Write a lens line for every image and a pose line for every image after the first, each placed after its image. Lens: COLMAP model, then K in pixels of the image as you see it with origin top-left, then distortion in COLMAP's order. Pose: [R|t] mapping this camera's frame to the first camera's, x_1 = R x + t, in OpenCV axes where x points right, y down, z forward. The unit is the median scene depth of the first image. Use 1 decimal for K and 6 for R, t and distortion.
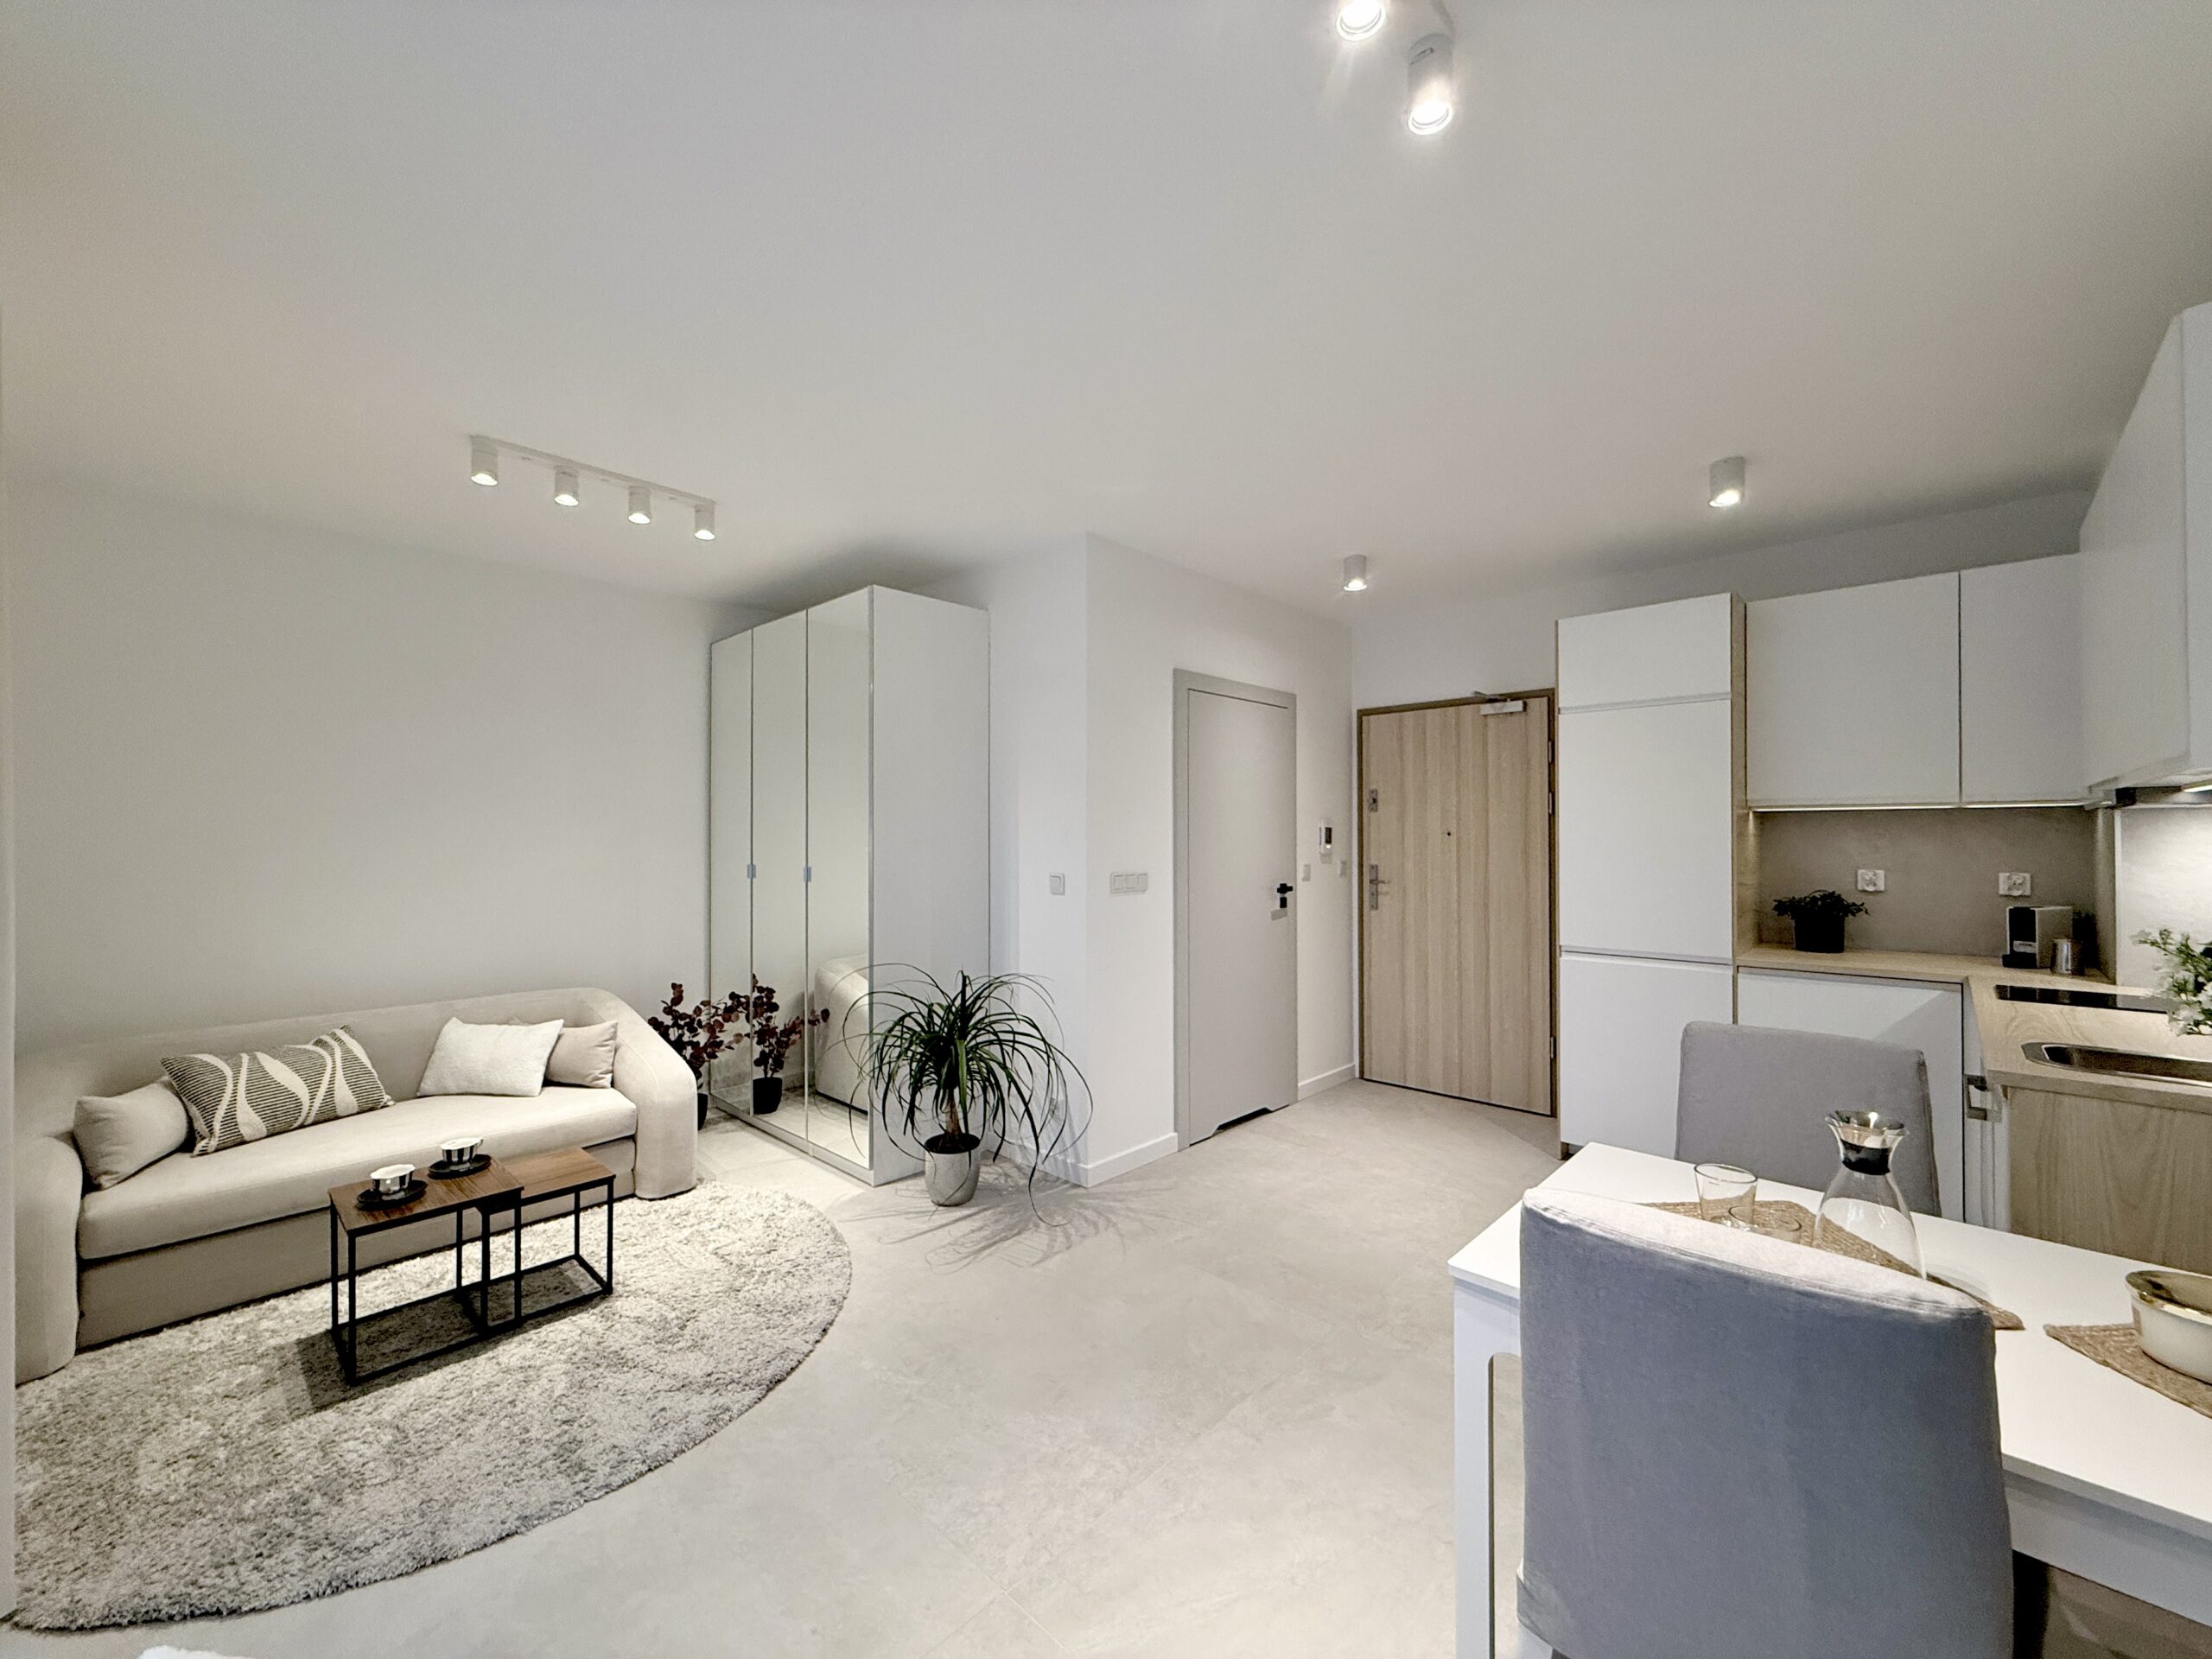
lens RADIAL K [[879.3, 0, 1099.0], [0, 879.3, 833.6], [0, 0, 1]] dist [-0.000966, 0.000149]
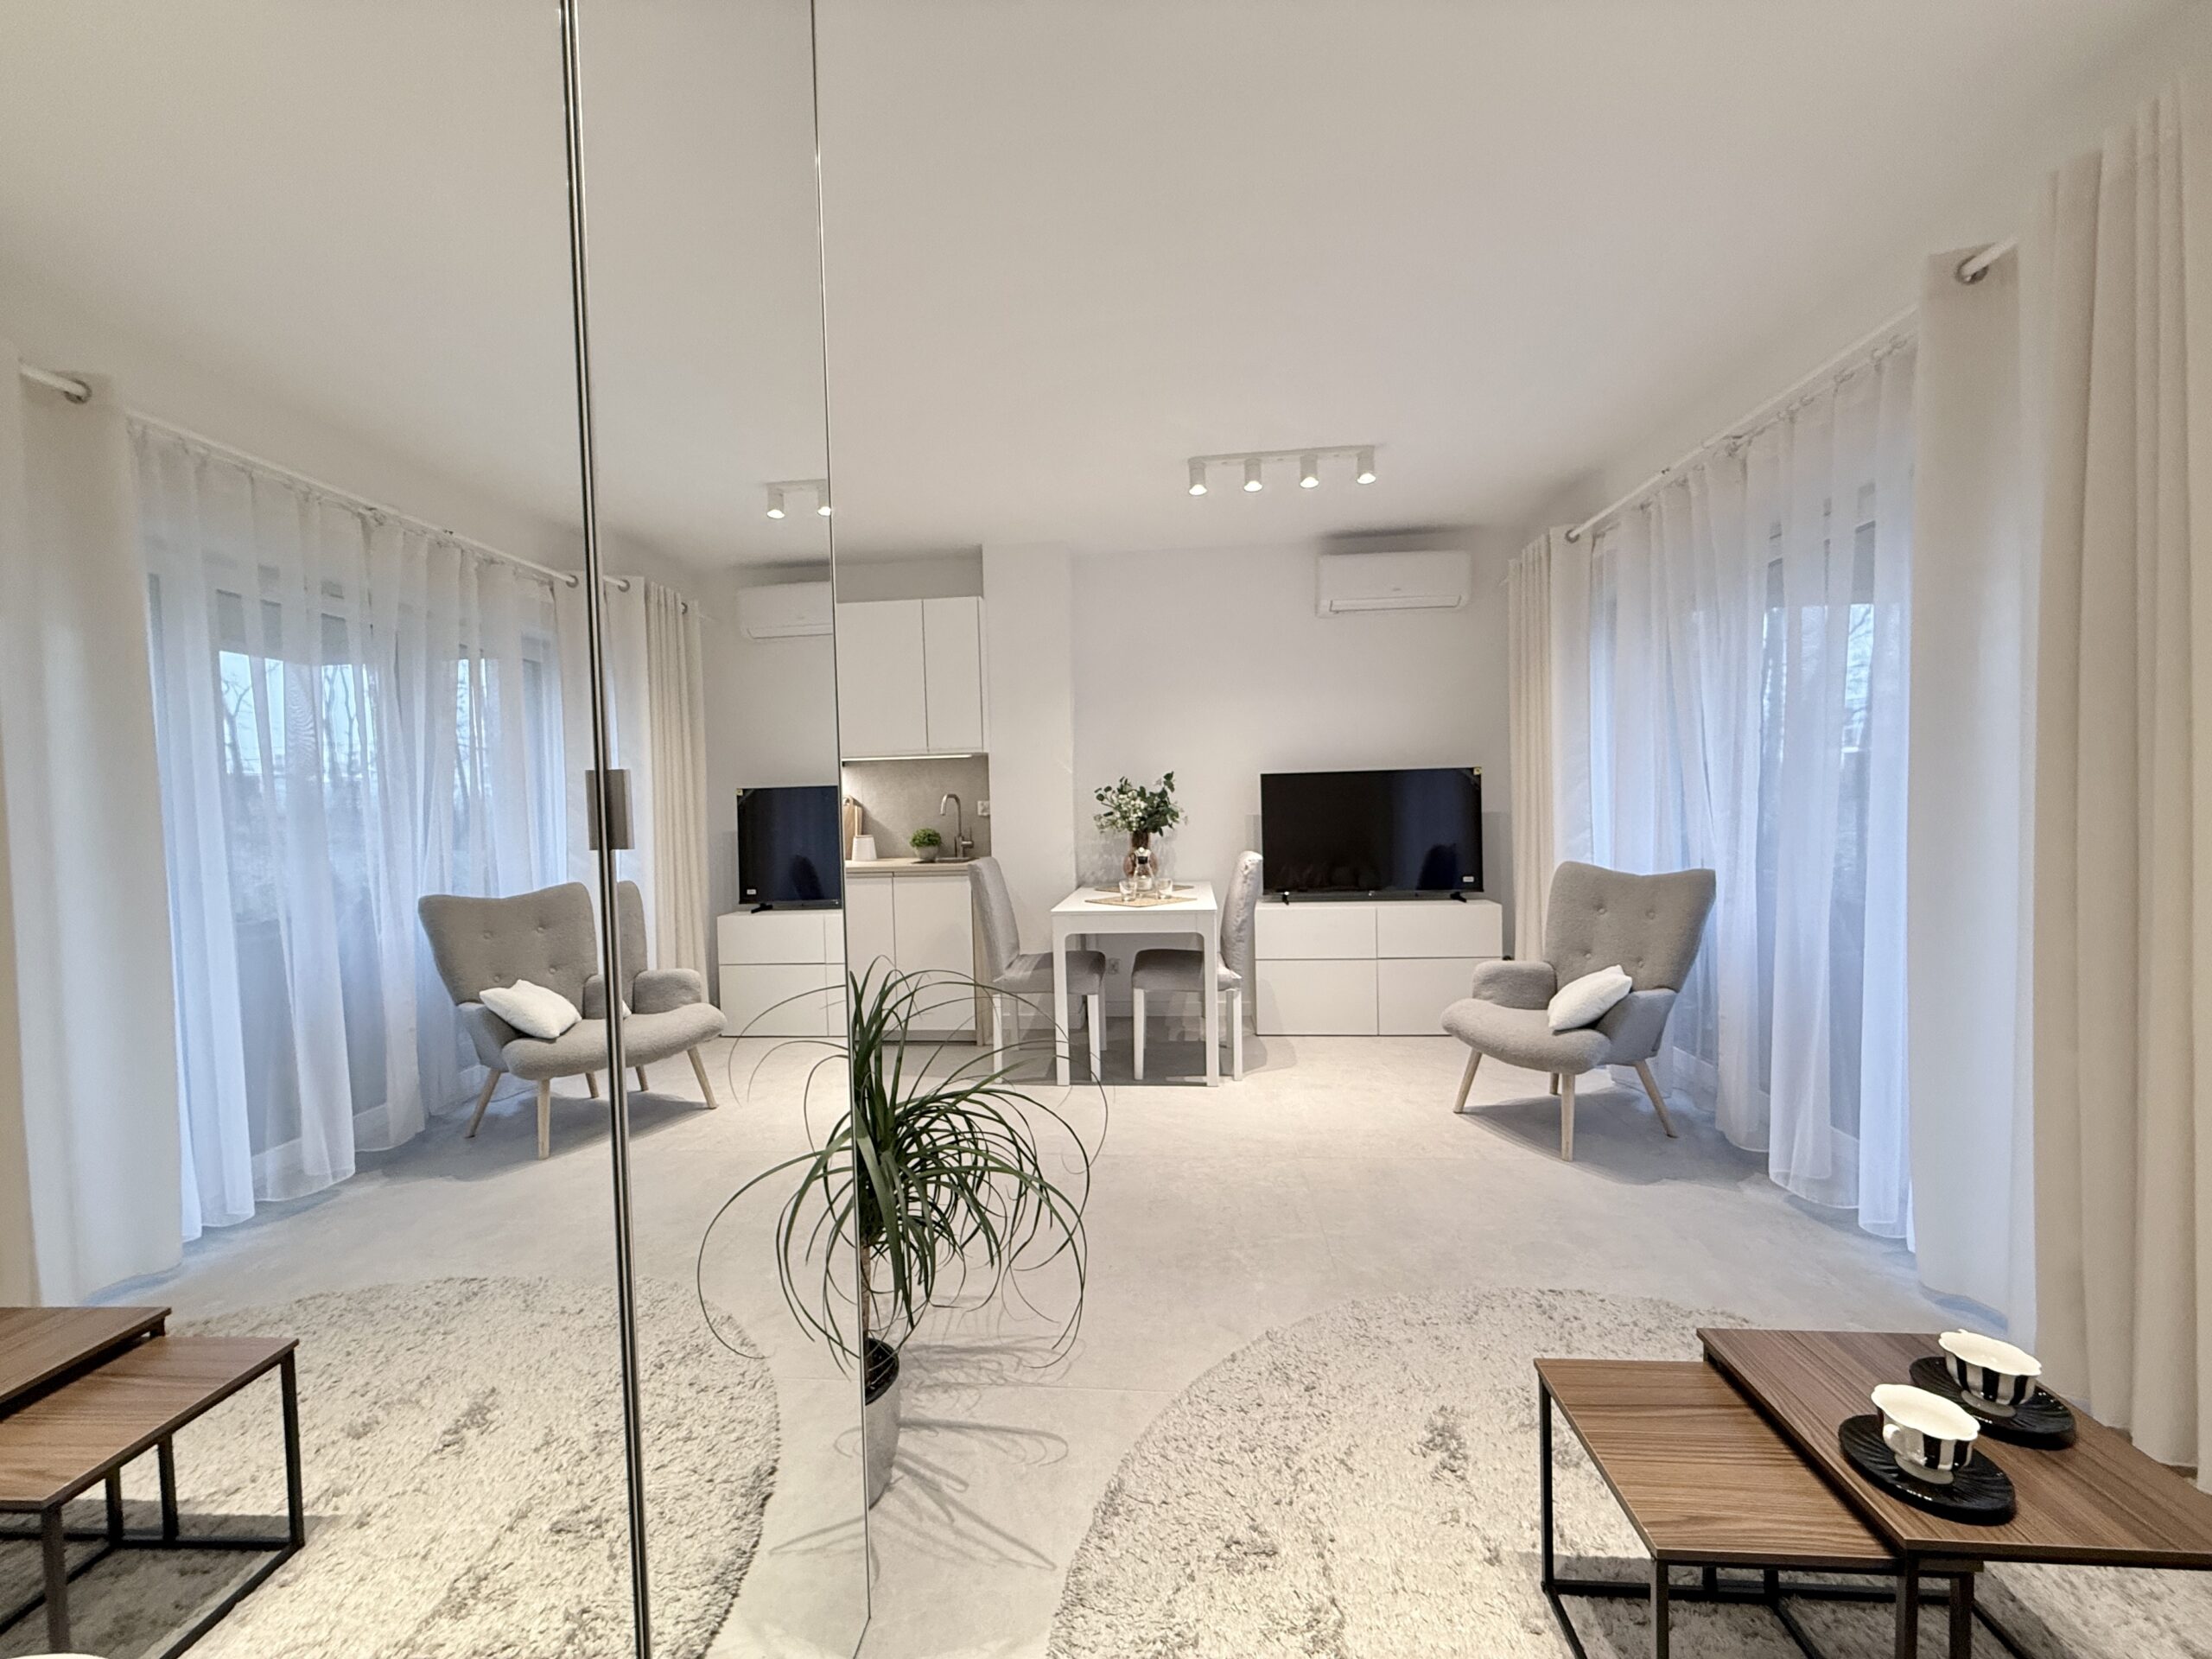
lens RADIAL K [[879.3, 0, 1099.0], [0, 879.3, 833.6], [0, 0, 1]] dist [-0.000966, 0.000149]
pose [[-0.613810, -0.010611, 0.789382, -0.666508], [0.022049, 0.999289, 0.030578, 0.058256], [-0.789146, 0.036174, -0.613140, 1.253888]]
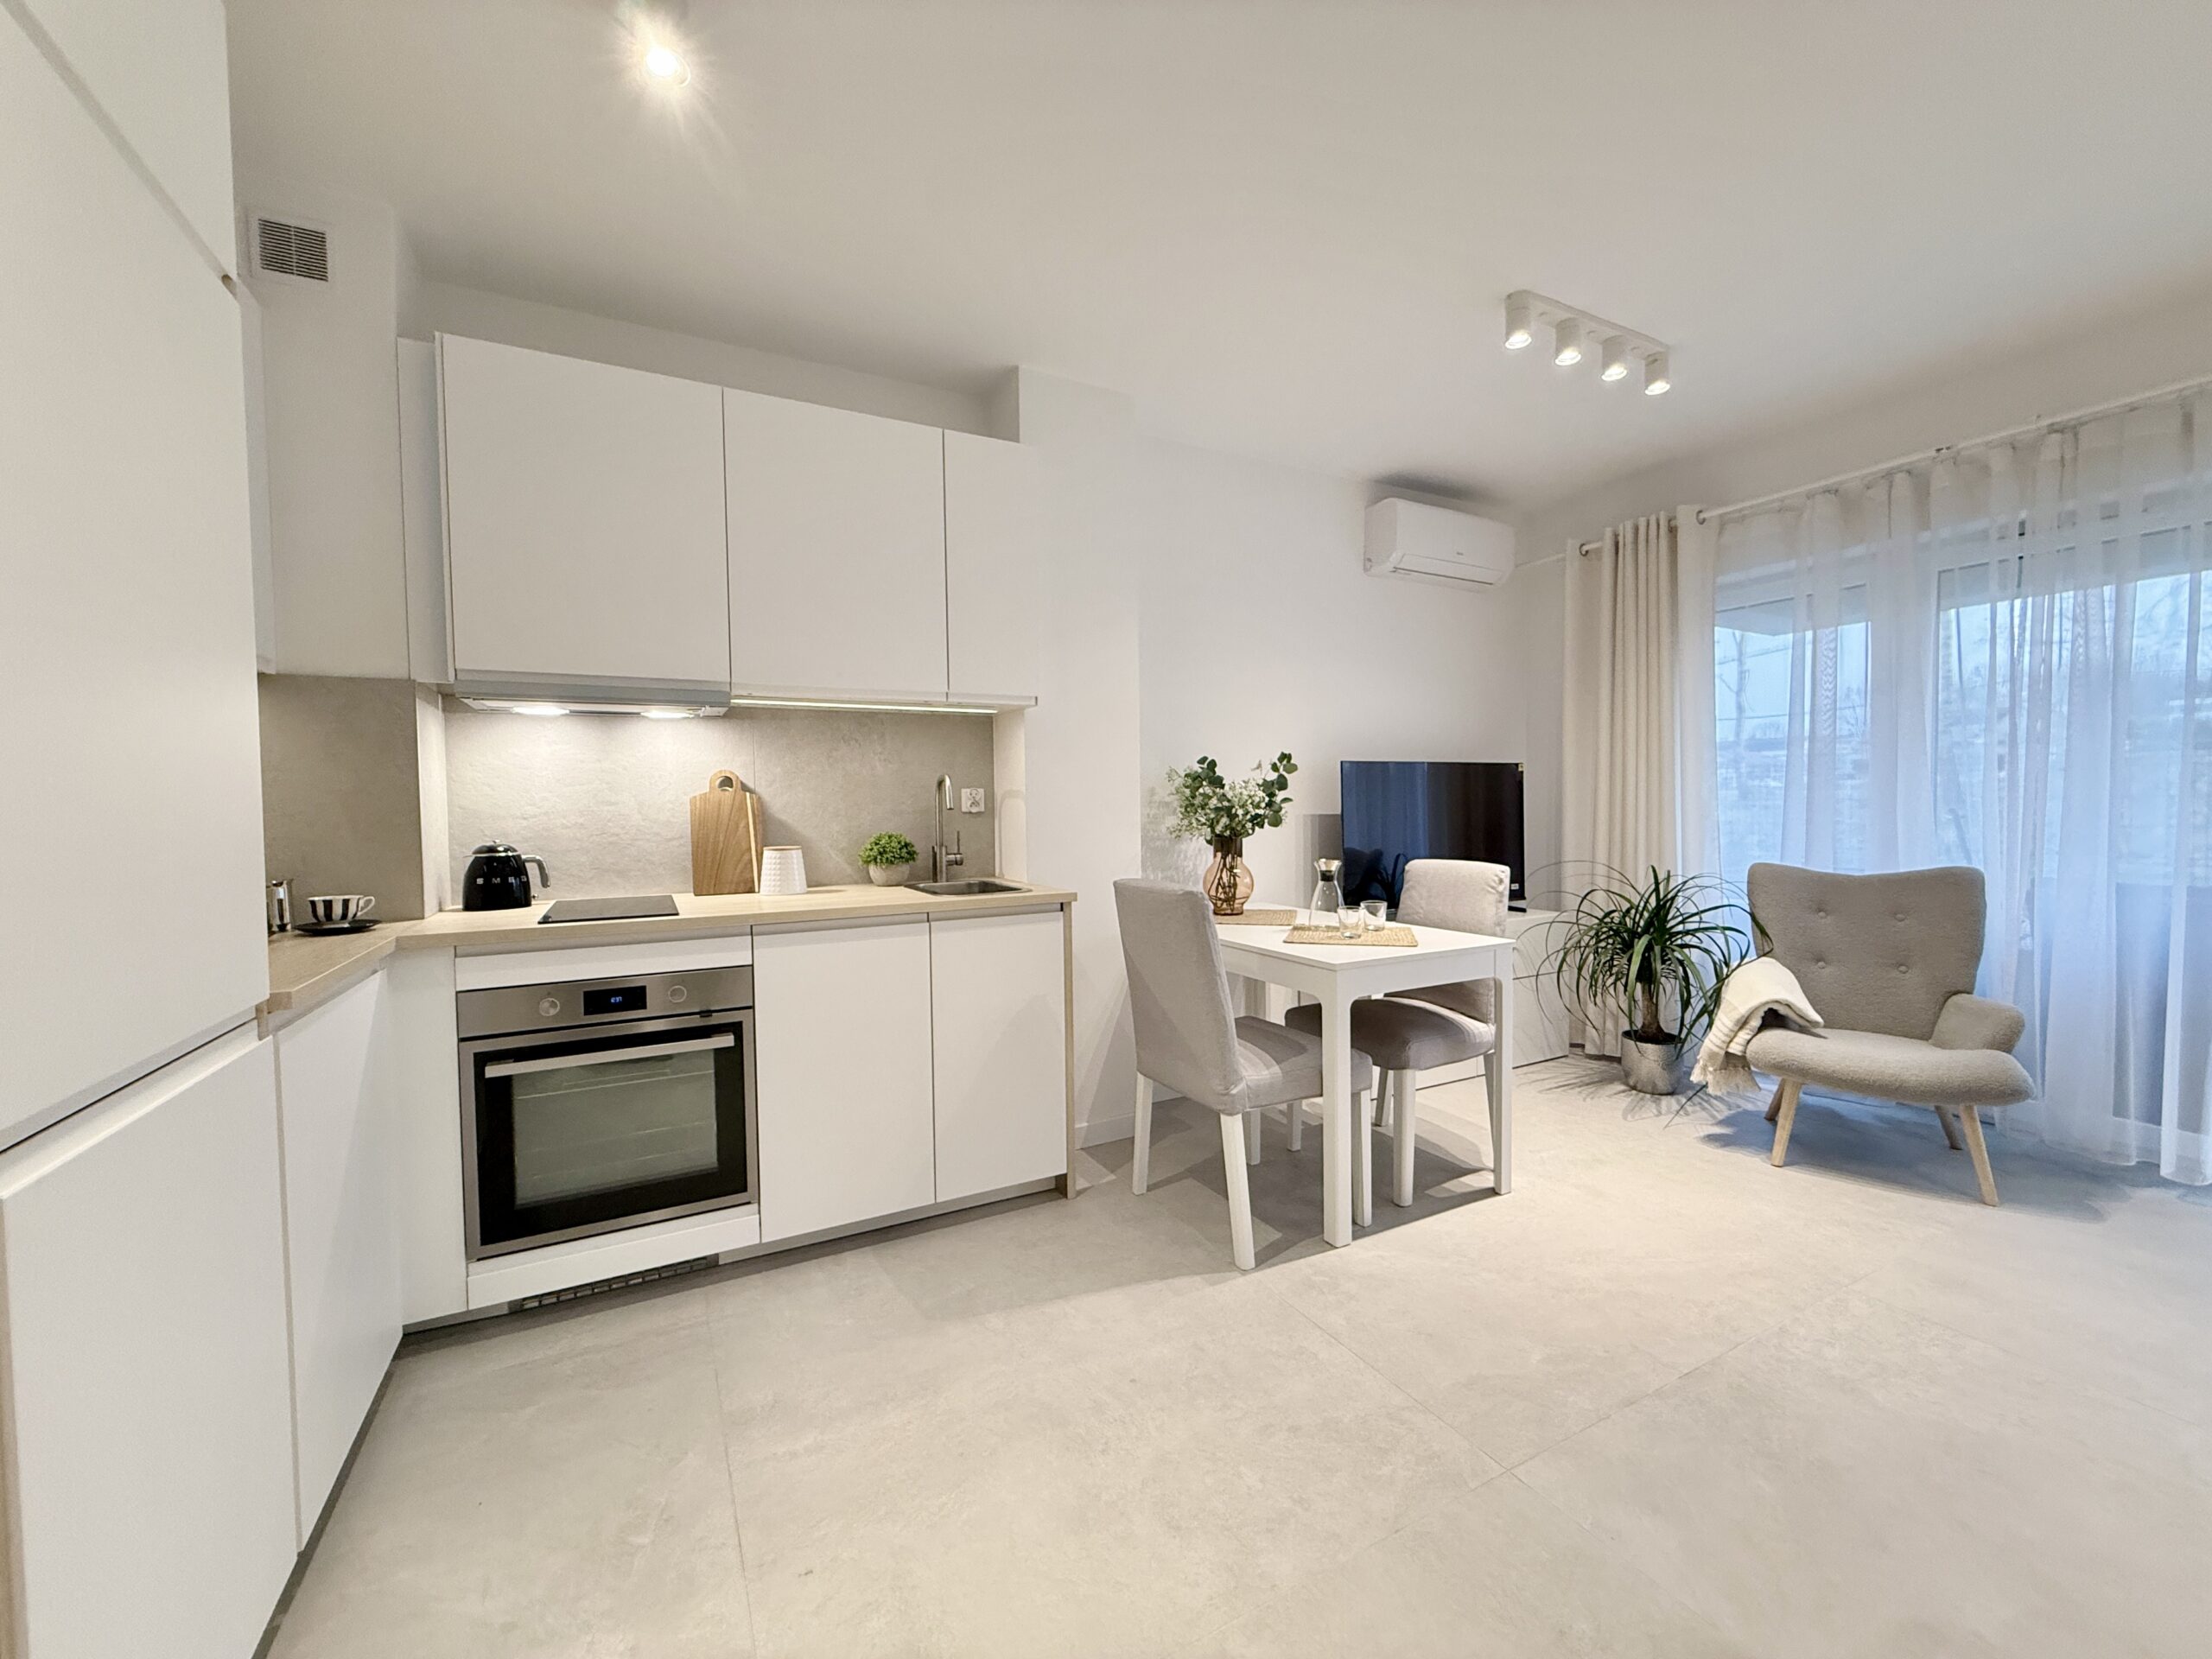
lens RADIAL K [[879.3, 0, 1099.0], [0, 879.3, 833.6], [0, 0, 1]] dist [-0.000966, 0.000149]
pose [[-0.945819, 0.001900, 0.324690, 0.269292], [0.011648, 0.999538, 0.028080, 0.068265], [-0.324486, 0.030341, -0.945404, 1.324496]]
